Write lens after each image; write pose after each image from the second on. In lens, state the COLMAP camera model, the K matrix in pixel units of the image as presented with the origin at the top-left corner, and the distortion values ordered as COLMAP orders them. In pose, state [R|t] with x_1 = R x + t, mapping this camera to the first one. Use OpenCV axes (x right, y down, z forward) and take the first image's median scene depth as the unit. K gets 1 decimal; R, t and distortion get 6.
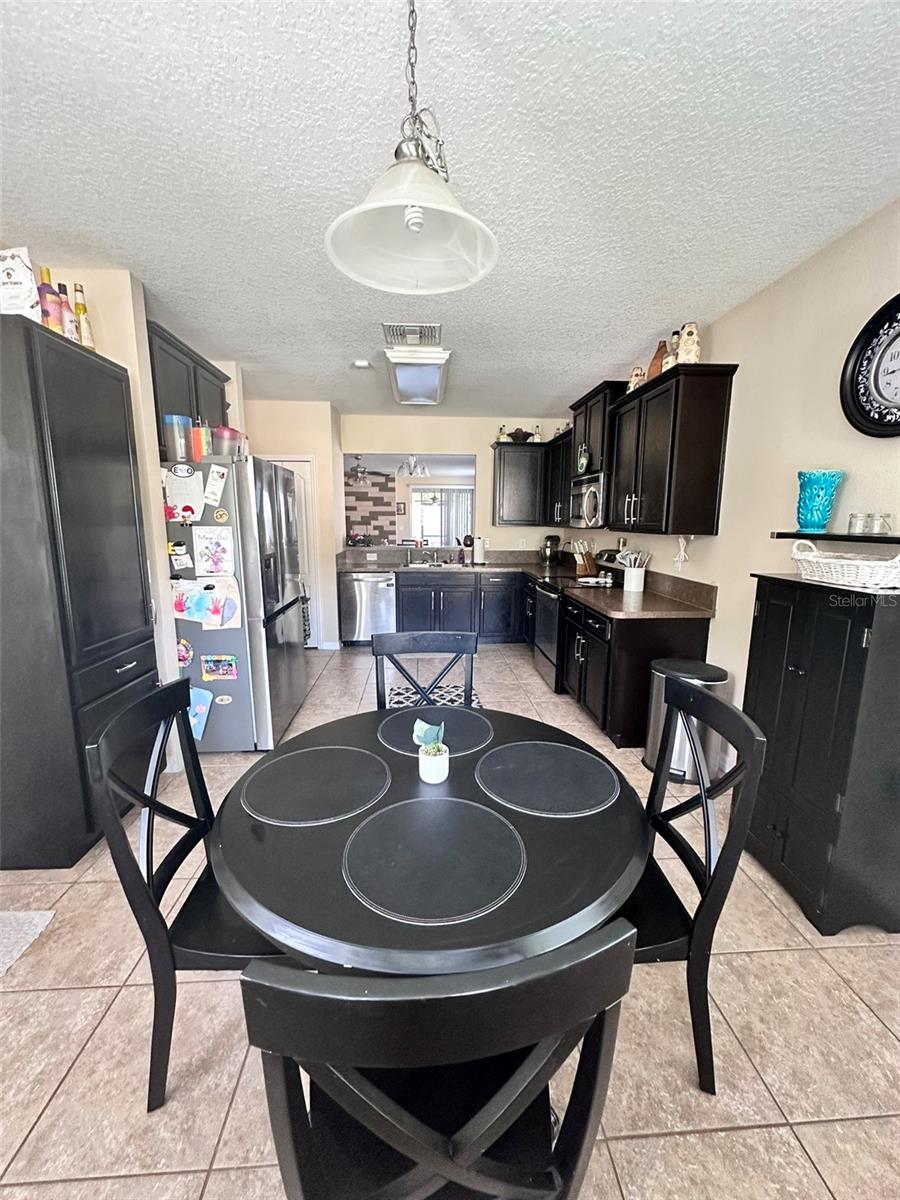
lens RADIAL K [[477.1, 0, 450.0], [0, 477.1, 600.0], [0, 0, 1]] dist [-0.004843, 0.000450]
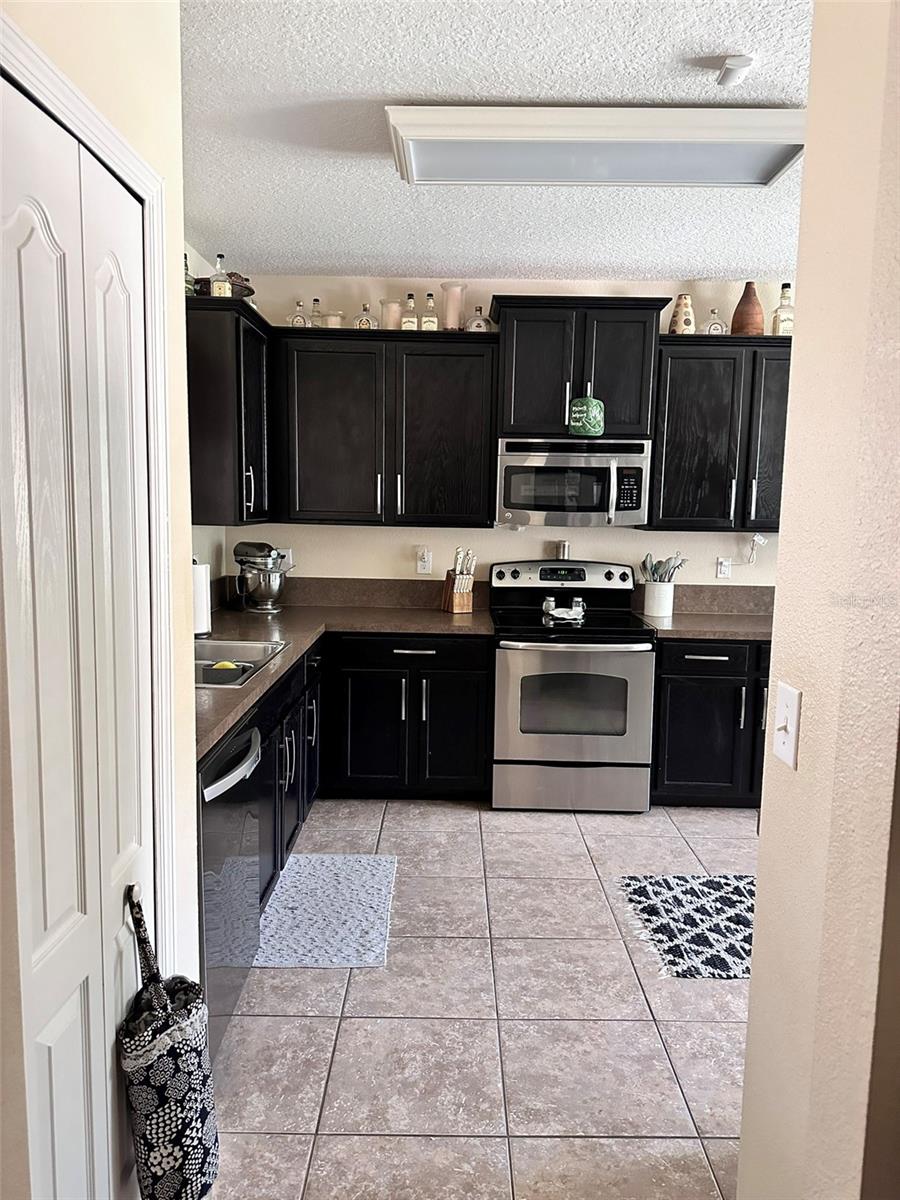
lens RADIAL K [[852.8, 0, 462.1], [0, 852.8, 609.9], [0, 0, 1]] dist [0.097190, -0.125648]
pose [[0.050727, -0.134049, 0.989675, -0.821346], [0.141746, 0.981886, 0.125729, -0.218298], [-0.988602, 0.133905, 0.068810, 1.168763]]
